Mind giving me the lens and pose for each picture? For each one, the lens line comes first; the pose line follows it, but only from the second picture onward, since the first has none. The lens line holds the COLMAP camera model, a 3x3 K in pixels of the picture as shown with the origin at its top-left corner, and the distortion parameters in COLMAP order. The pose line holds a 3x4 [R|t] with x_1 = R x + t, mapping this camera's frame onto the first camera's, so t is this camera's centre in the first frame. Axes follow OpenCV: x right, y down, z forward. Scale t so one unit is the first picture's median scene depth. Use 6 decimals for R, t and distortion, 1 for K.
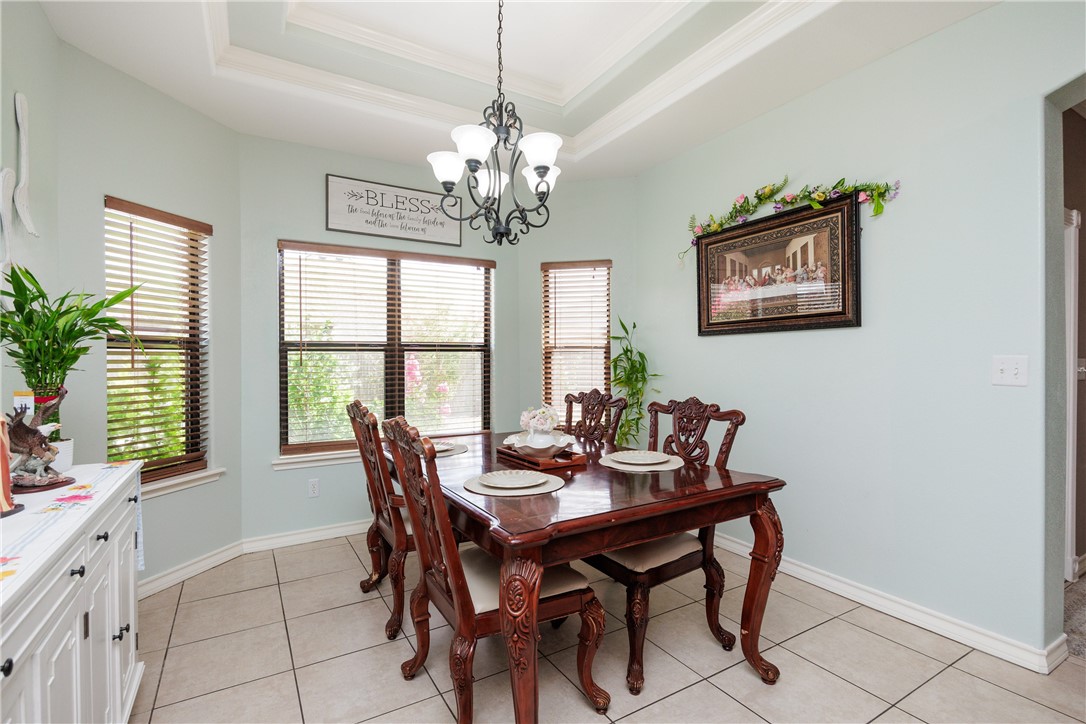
lens RADIAL K [[514.6, 0, 542.4], [0, 514.6, 368.4], [0, 0, 1]] dist [-0.012212, -0.000574]
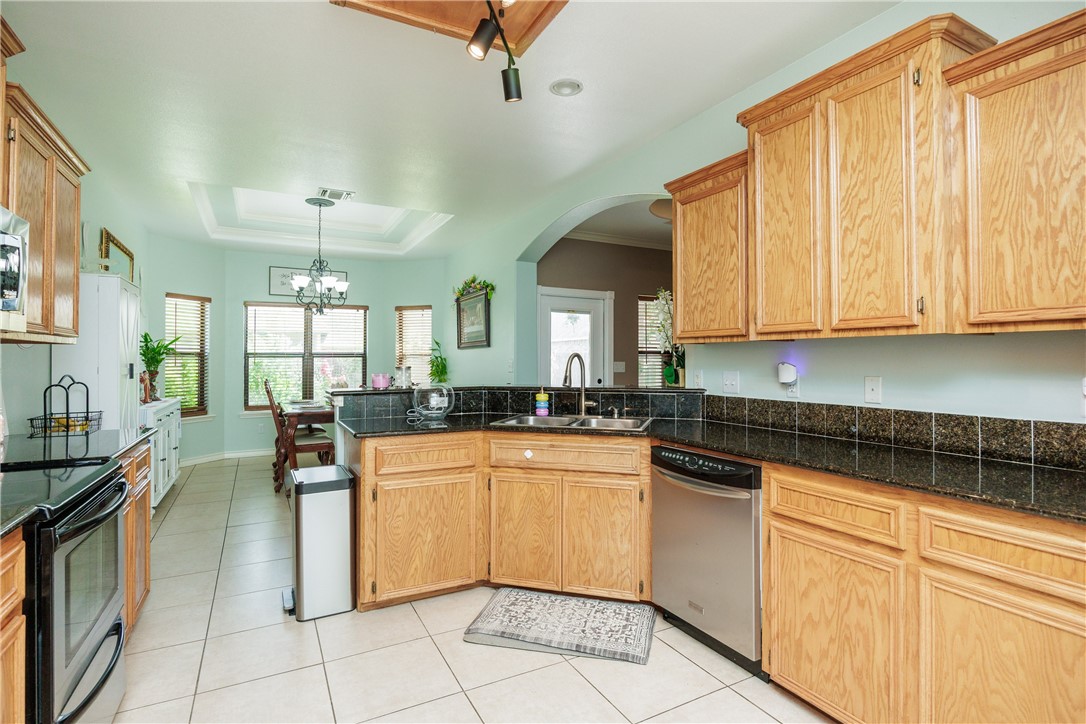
lens RADIAL K [[569.7, 0, 543.0], [0, 569.7, 362.0], [0, 0, 1]] dist [-0.003113, -0.000570]
pose [[0.997490, 0.000271, -0.070807, 0.798084], [-0.001485, 0.999853, -0.017104, 0.018617], [0.070792, 0.017166, 0.997343, -1.115562]]
